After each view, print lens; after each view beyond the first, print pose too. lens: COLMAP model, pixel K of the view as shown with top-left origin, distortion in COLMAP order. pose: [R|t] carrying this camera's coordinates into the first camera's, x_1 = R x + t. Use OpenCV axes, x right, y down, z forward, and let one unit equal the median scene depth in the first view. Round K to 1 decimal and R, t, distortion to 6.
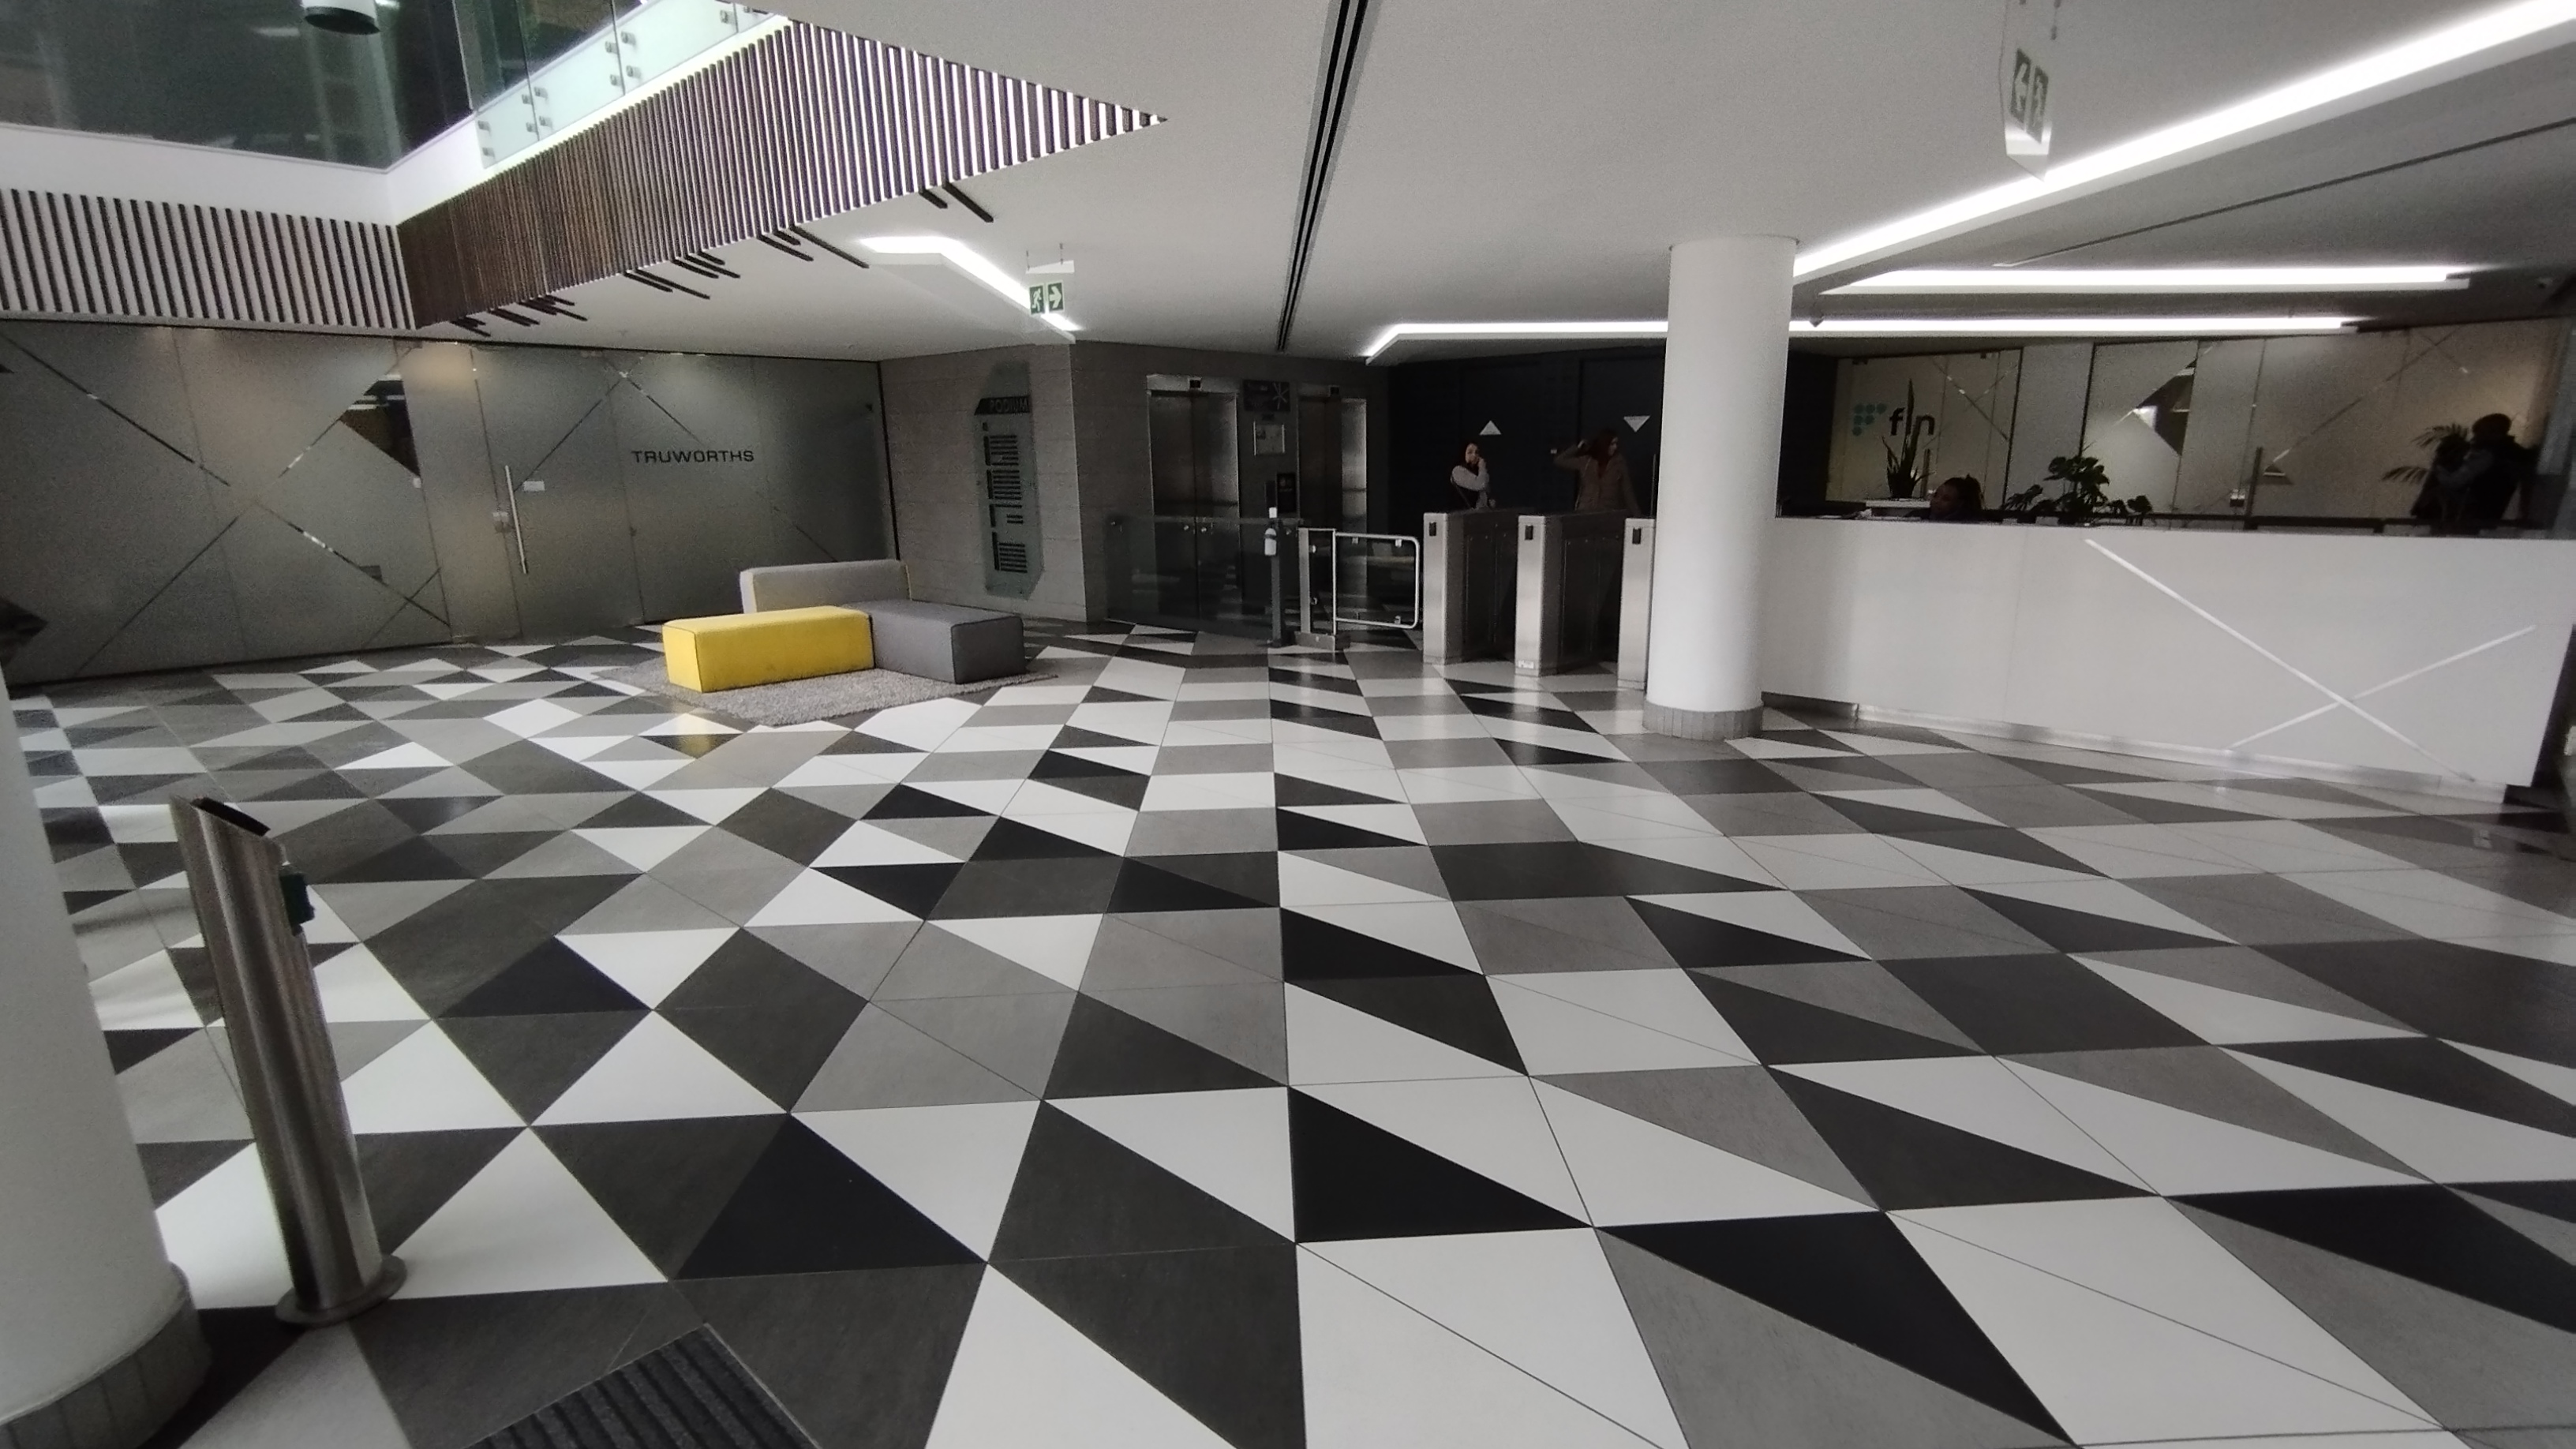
lens RADIAL K [[1184.9, 0, 1337.3], [0, 1184.9, 749.4], [0, 0, 1]] dist [0.000705, -0.000818]
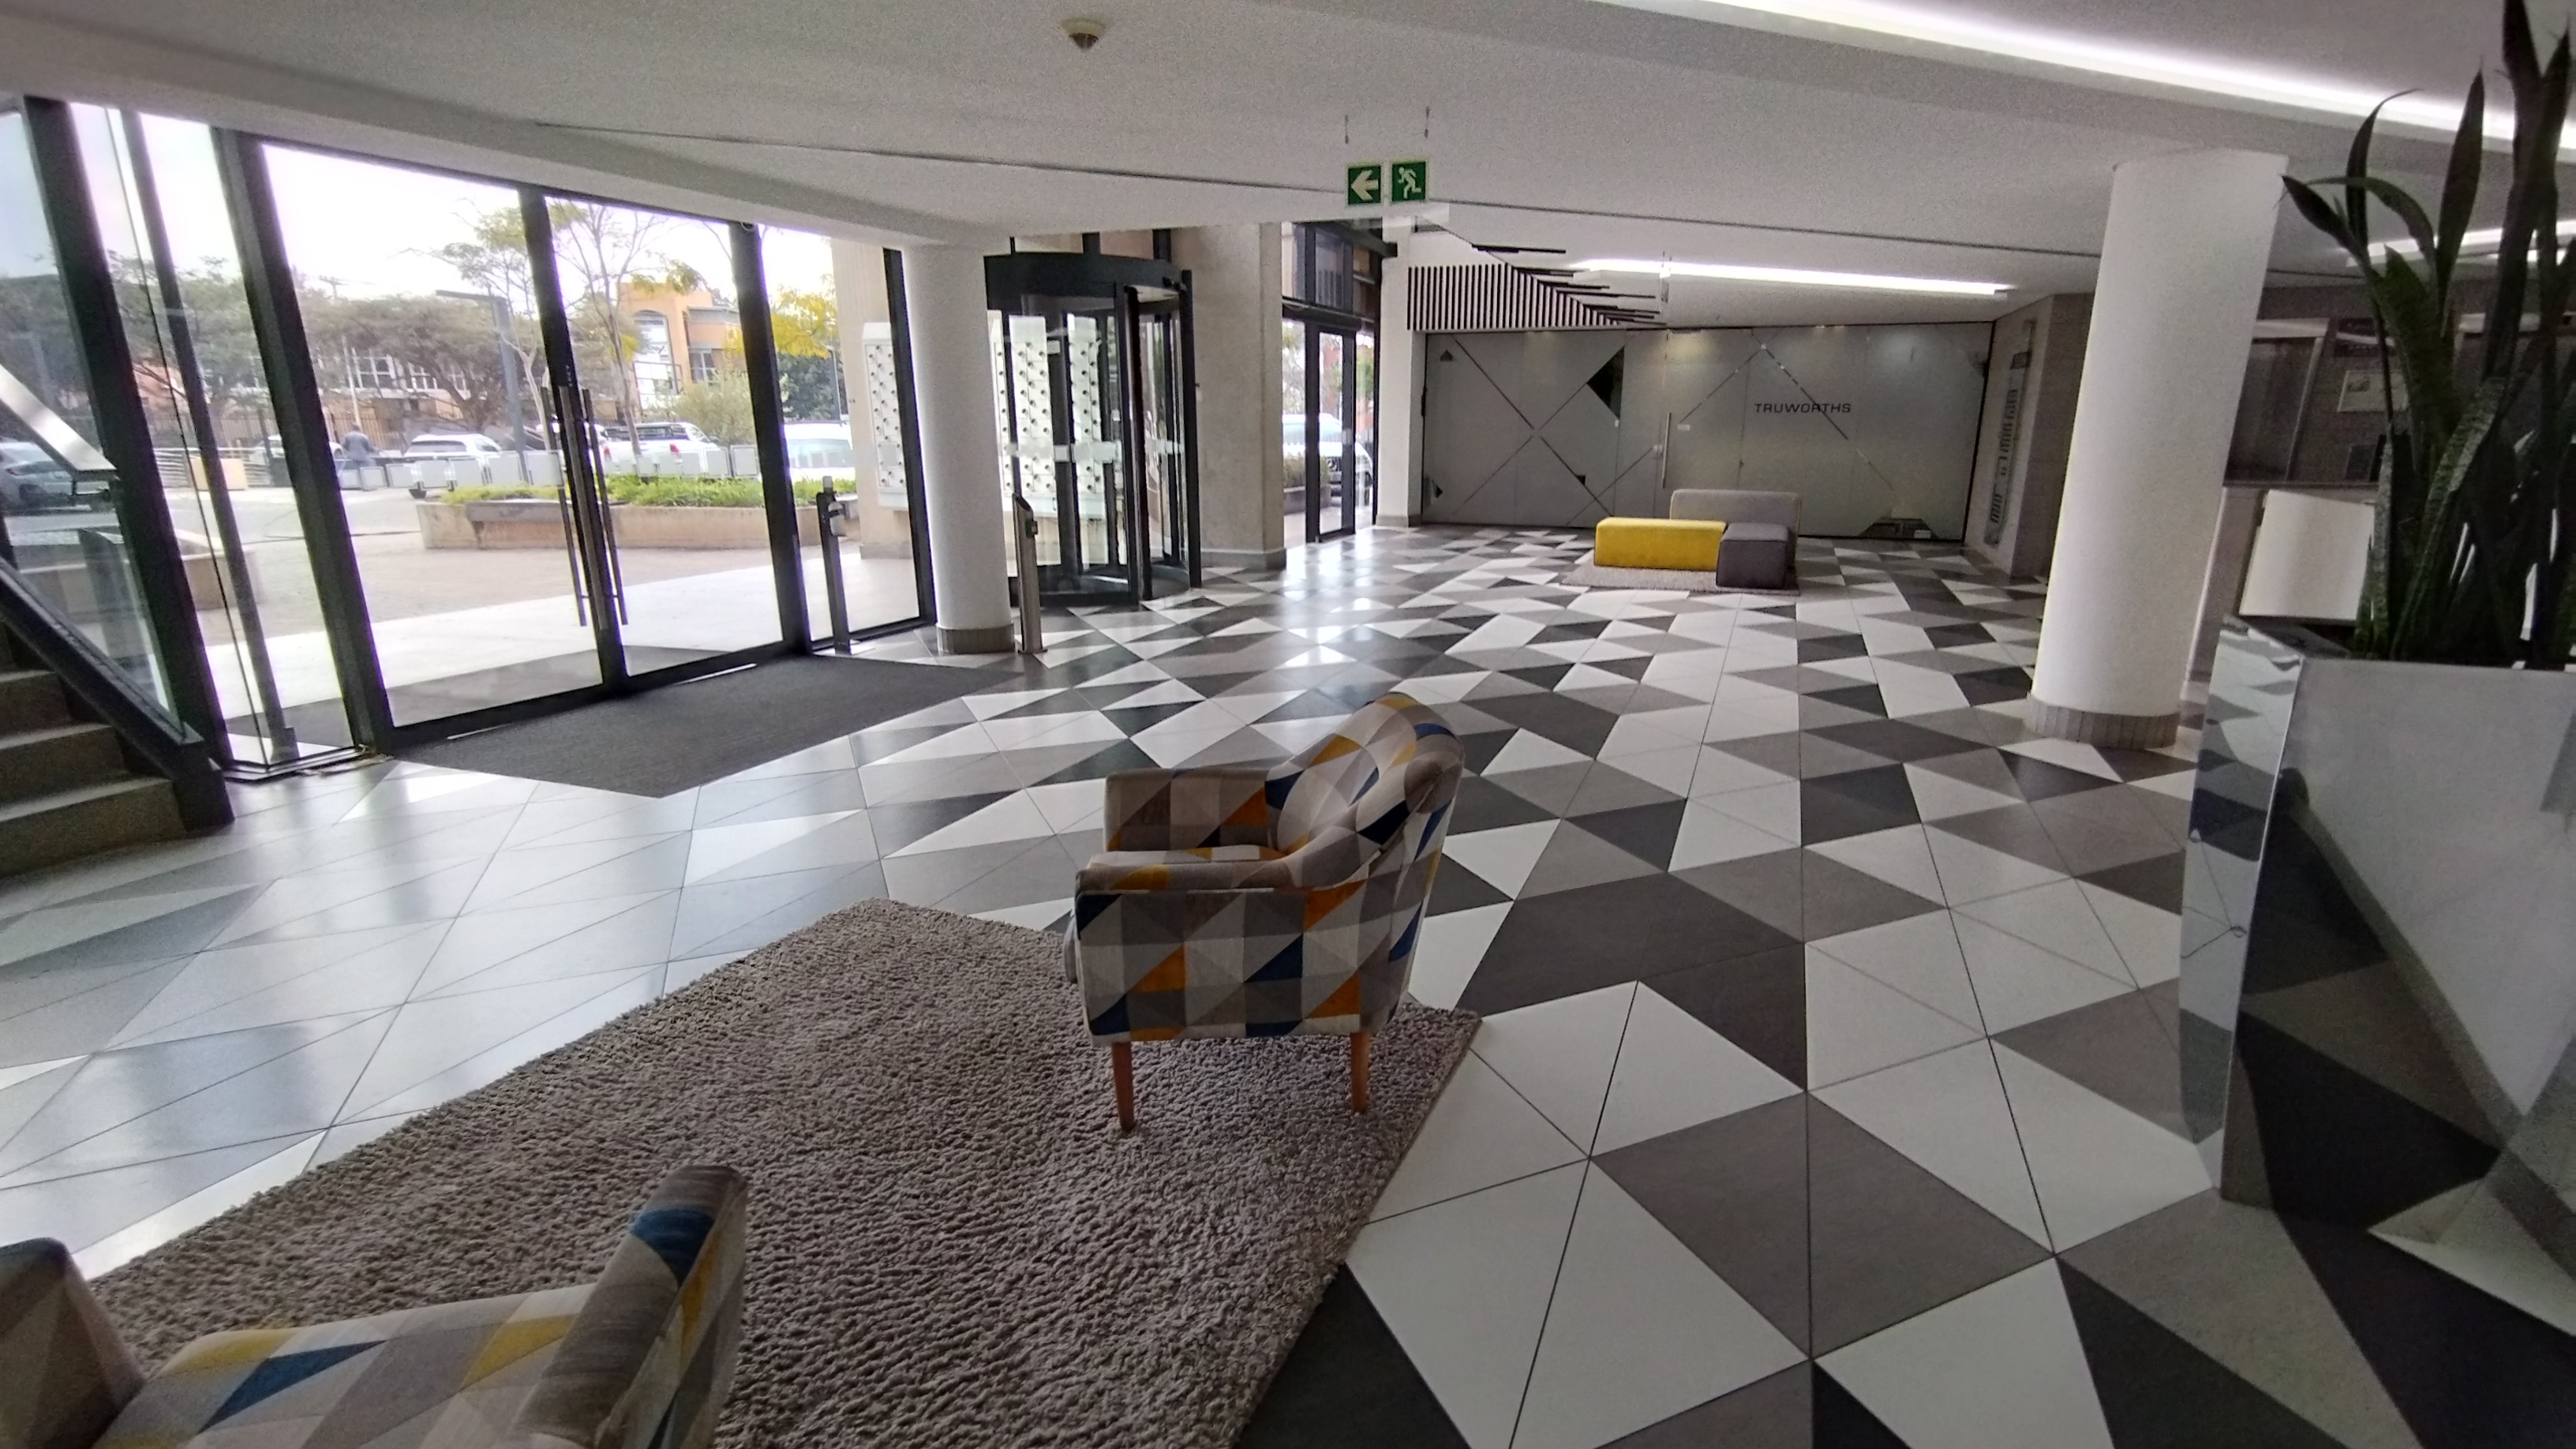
lens RADIAL K [[1184.9, 0, 1337.3], [0, 1184.9, 749.4], [0, 0, 1]] dist [0.000705, -0.000818]
pose [[0.347764, 0.265340, -0.899252, 1.159715], [-0.235002, 0.953170, 0.190369, -0.051271], [0.907653, 0.145123, 0.393834, 0.224915]]
